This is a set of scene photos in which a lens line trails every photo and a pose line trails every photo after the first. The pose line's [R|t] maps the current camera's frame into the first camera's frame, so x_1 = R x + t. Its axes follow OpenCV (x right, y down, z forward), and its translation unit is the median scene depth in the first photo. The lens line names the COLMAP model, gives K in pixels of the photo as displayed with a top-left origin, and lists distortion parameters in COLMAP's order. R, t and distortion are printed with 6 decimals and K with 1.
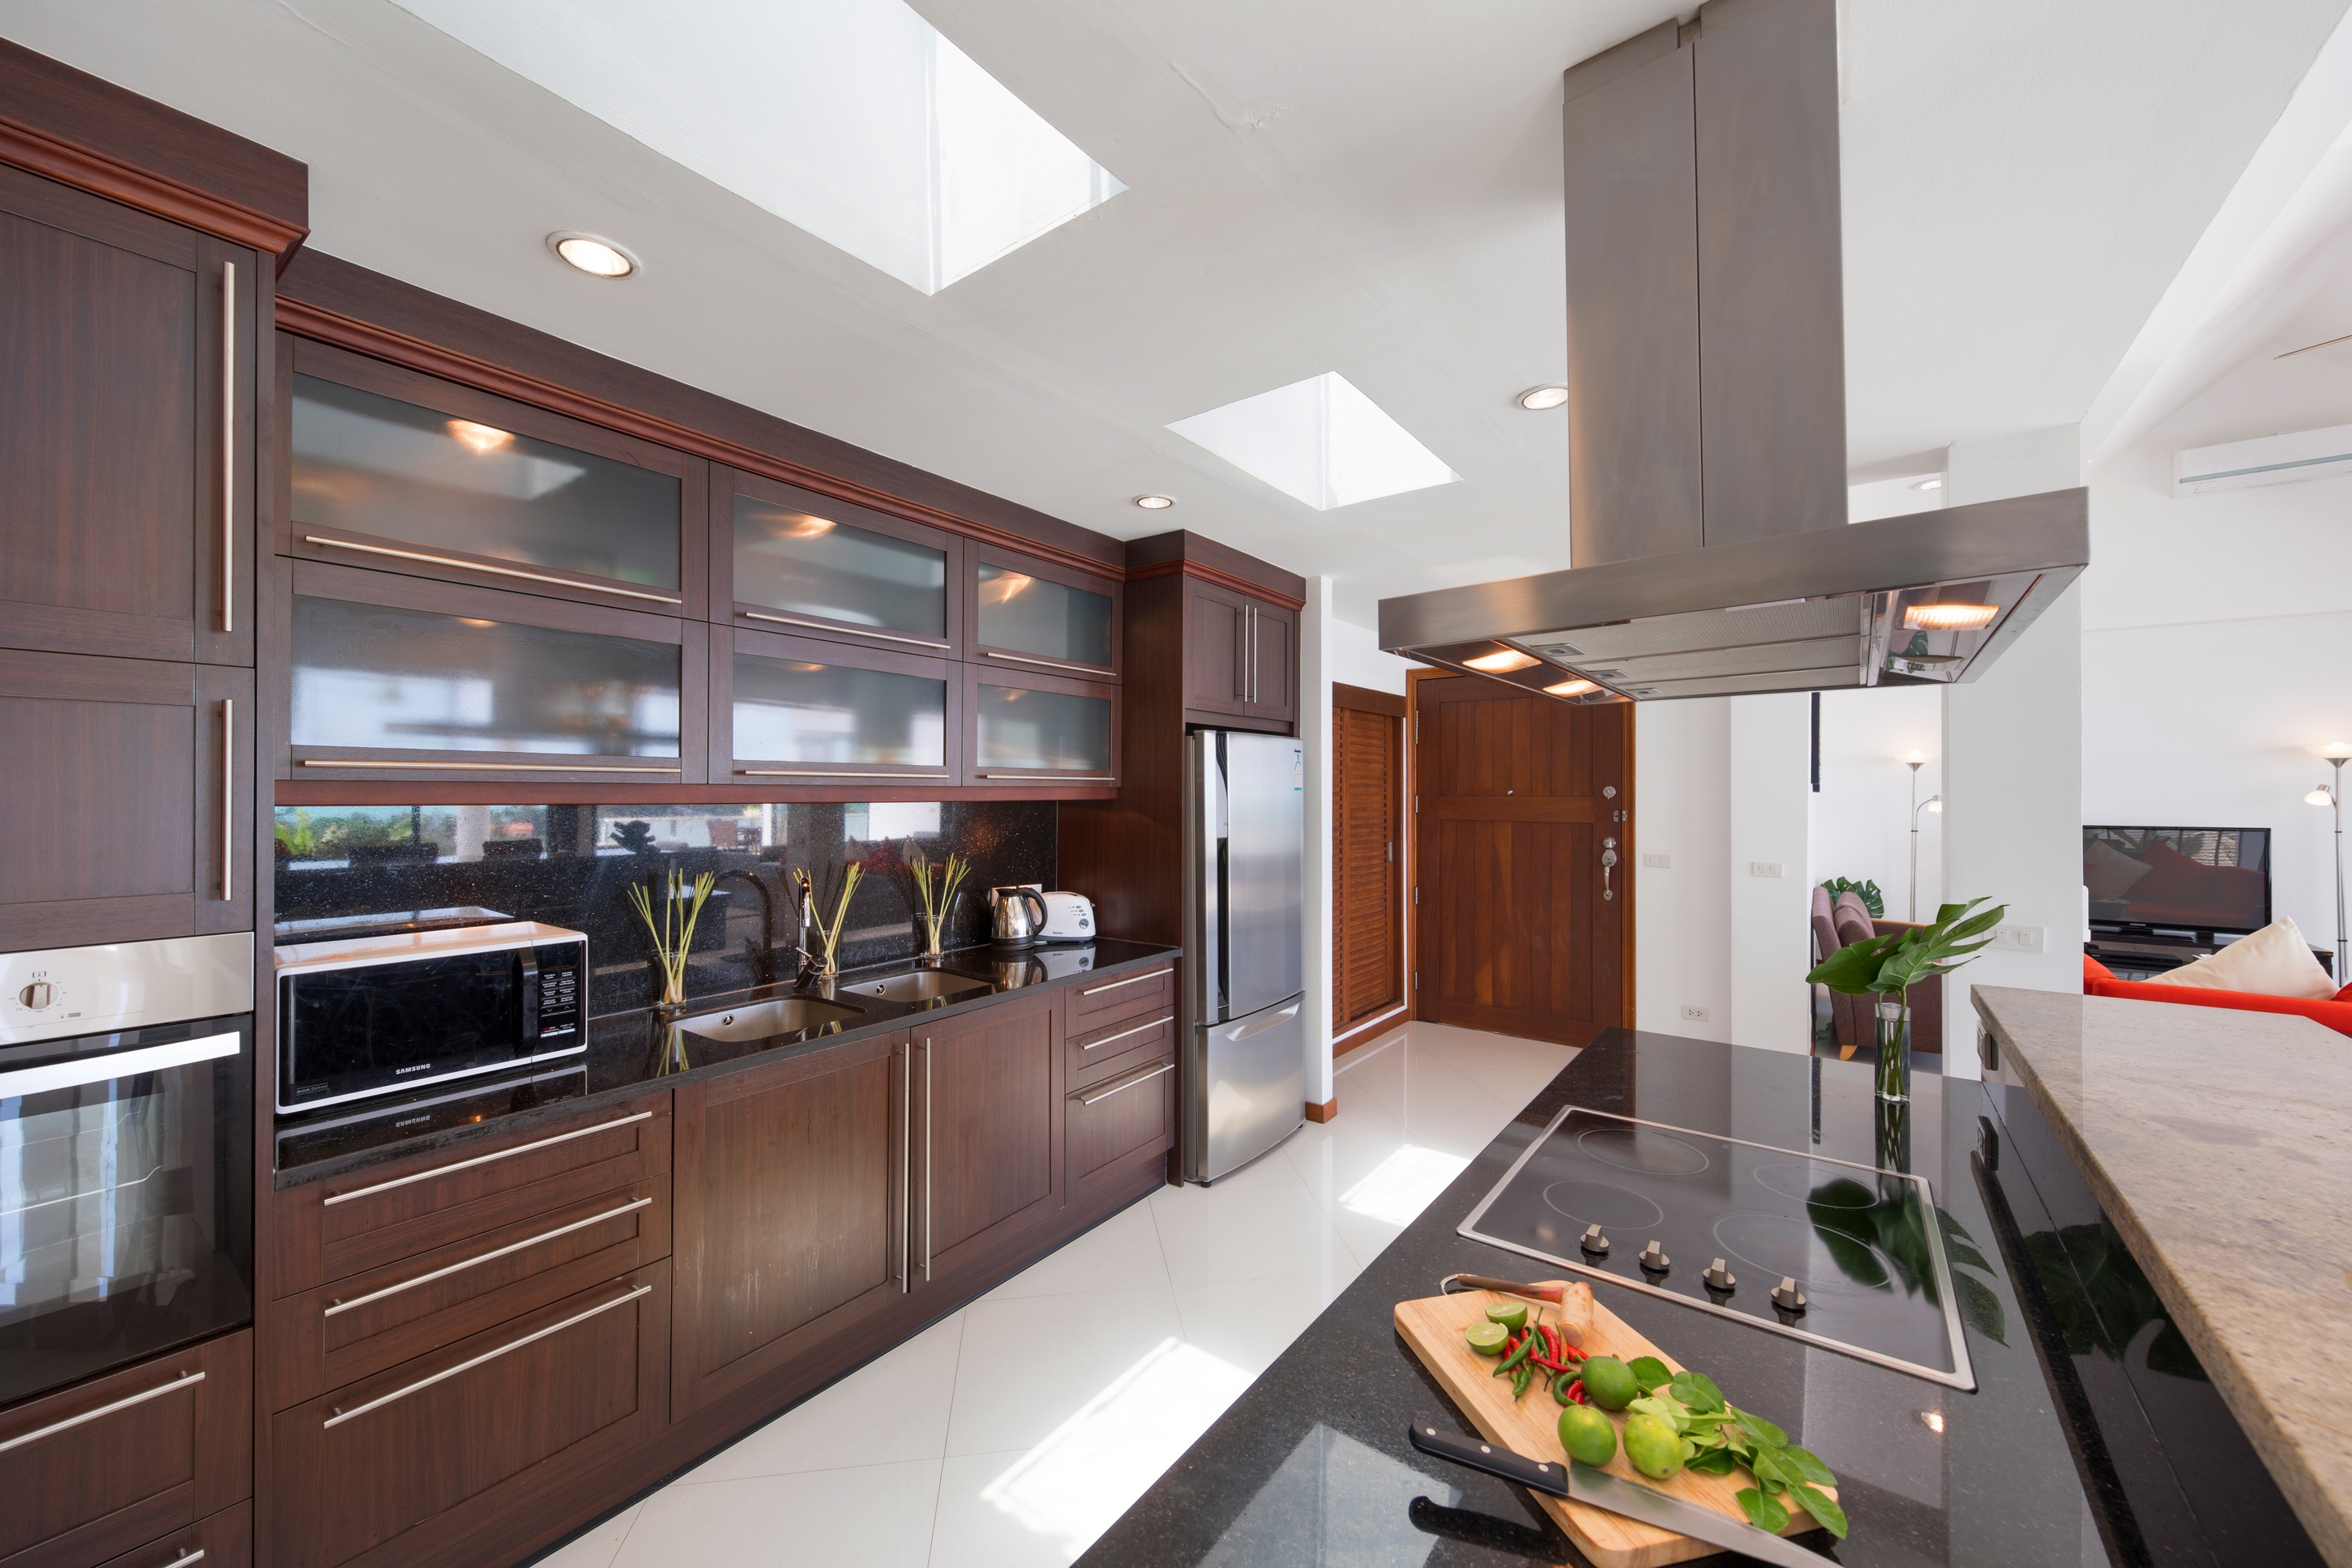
lens RADIAL K [[868.4, 0, 1176.0], [0, 868.4, 784.0], [0, 0, 1]] dist [0.000331, -0.000064]
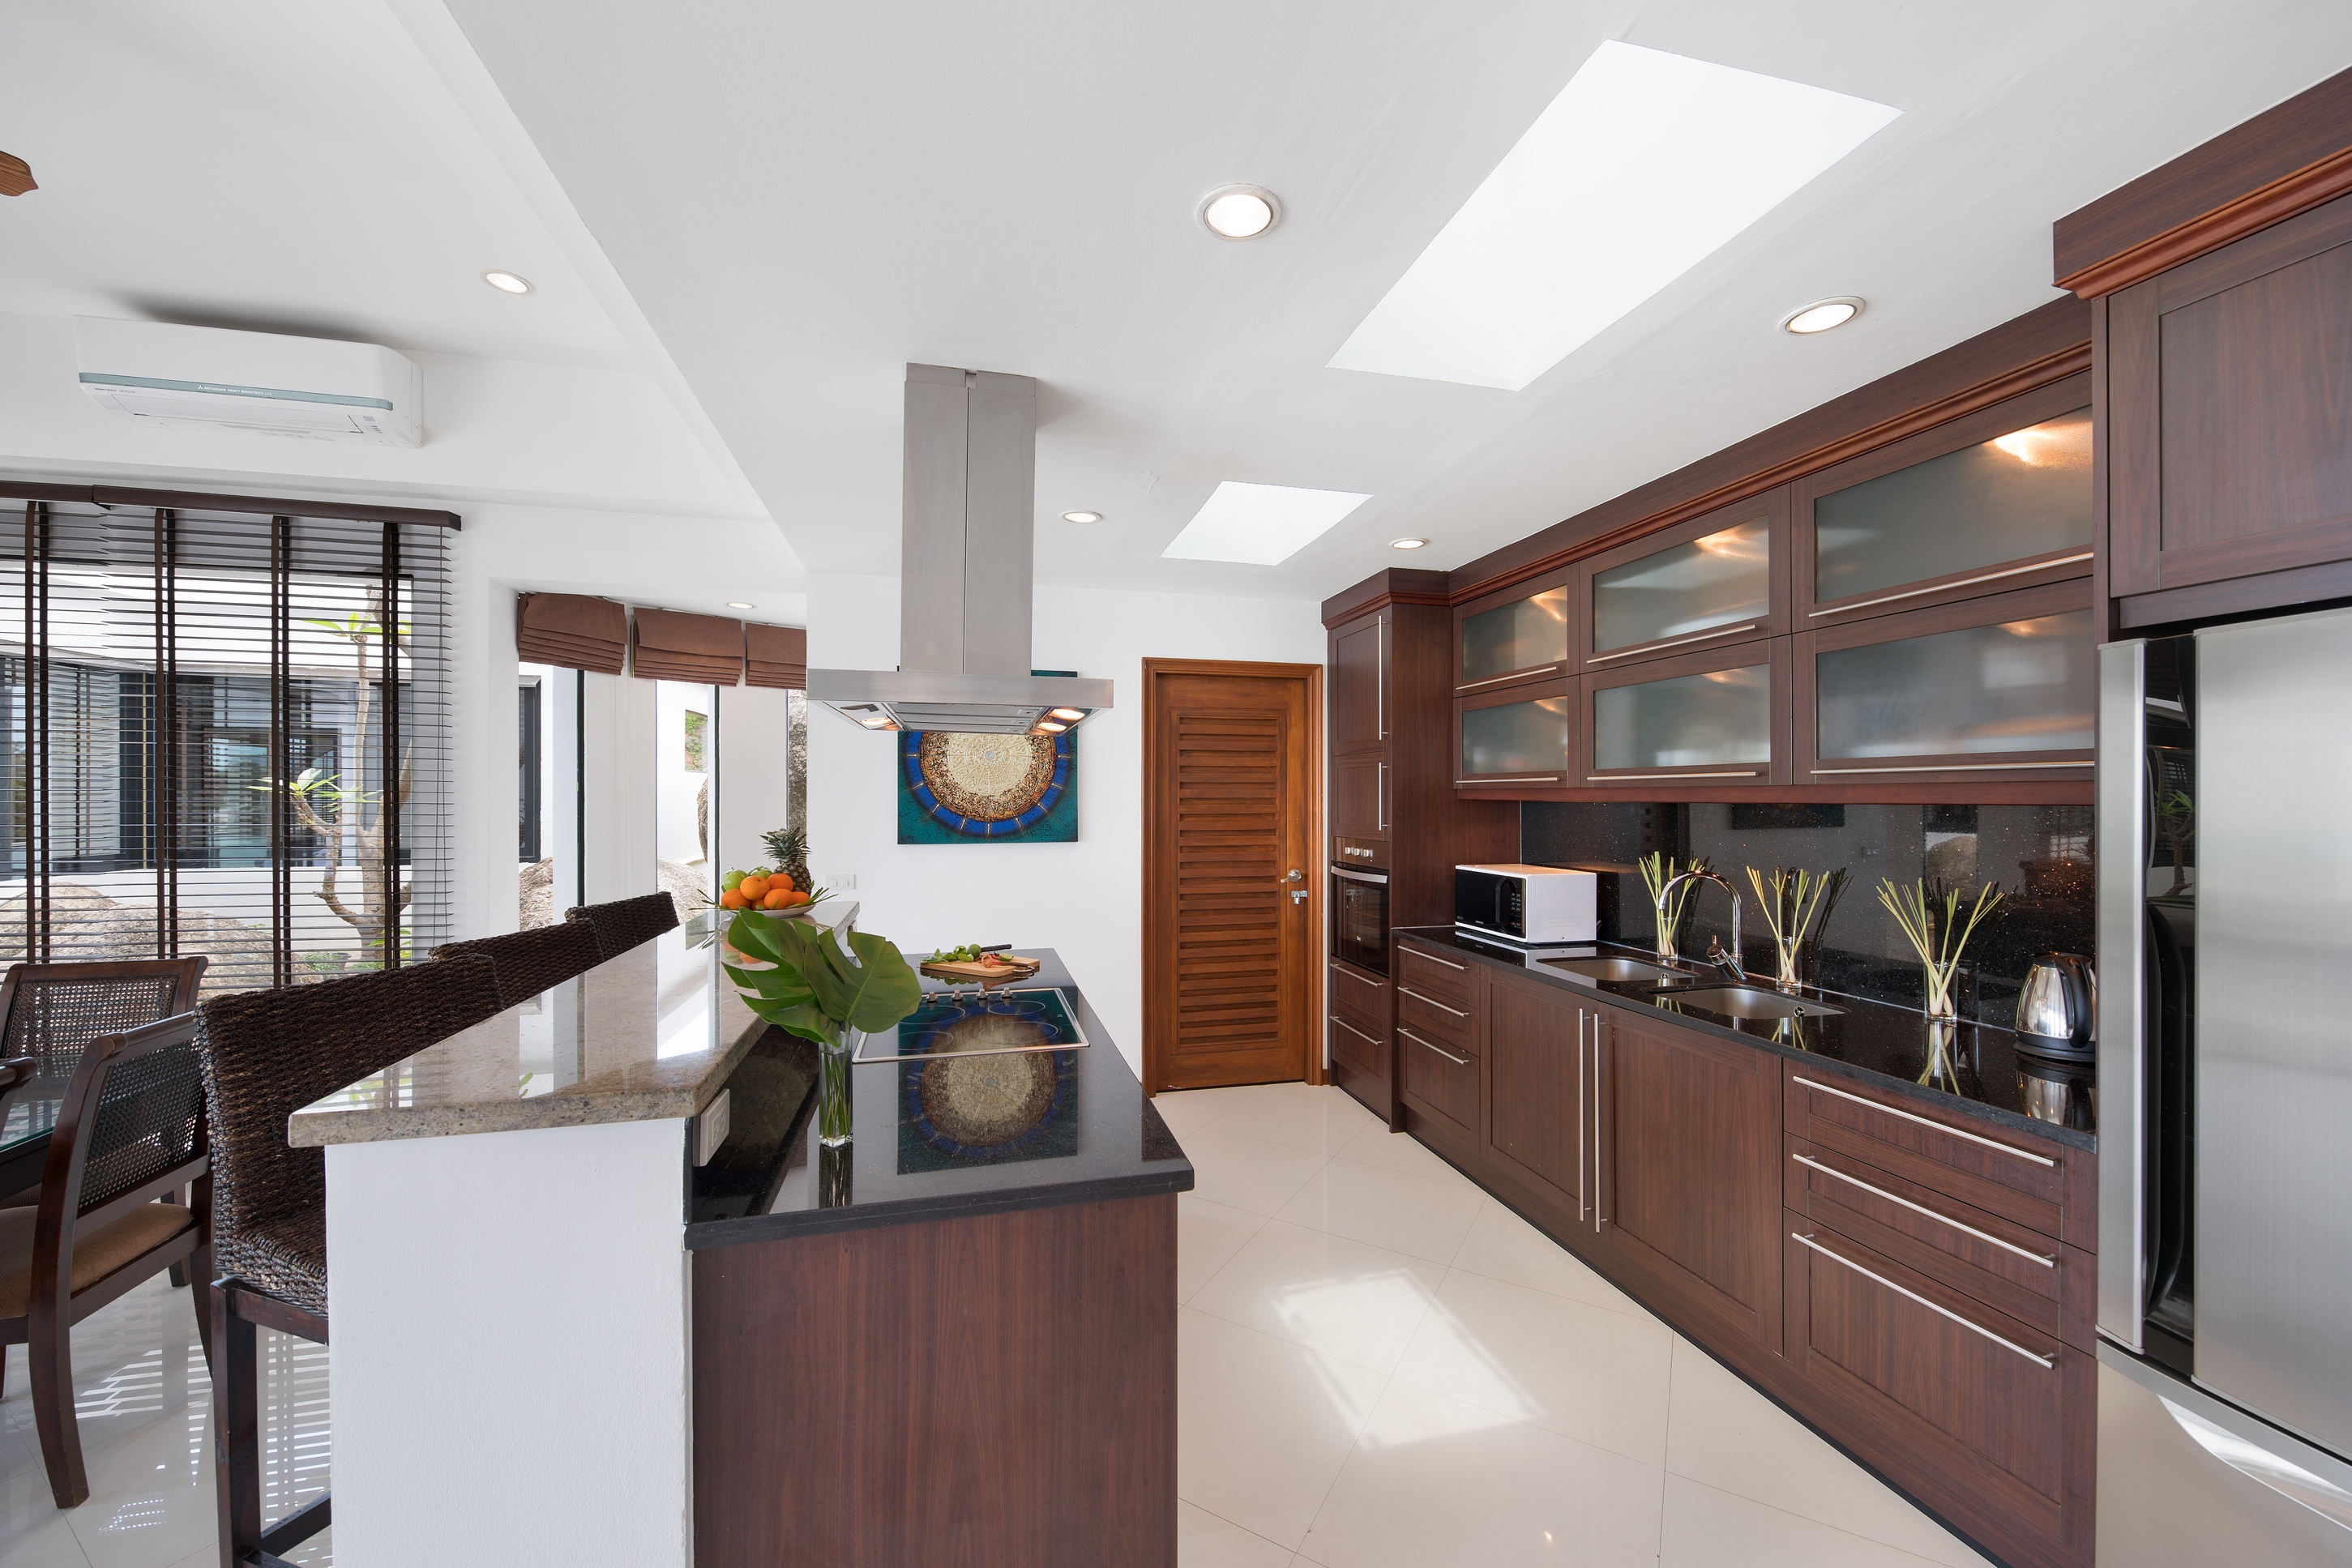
lens RADIAL K [[868.4, 0, 1176.0], [0, 868.4, 784.0], [0, 0, 1]] dist [0.000331, -0.000064]
pose [[-0.625373, 0.000368, -0.780326, 1.200020], [0.005443, 0.999978, -0.003891, 0.001952], [0.780307, -0.006681, -0.625361, 1.654184]]
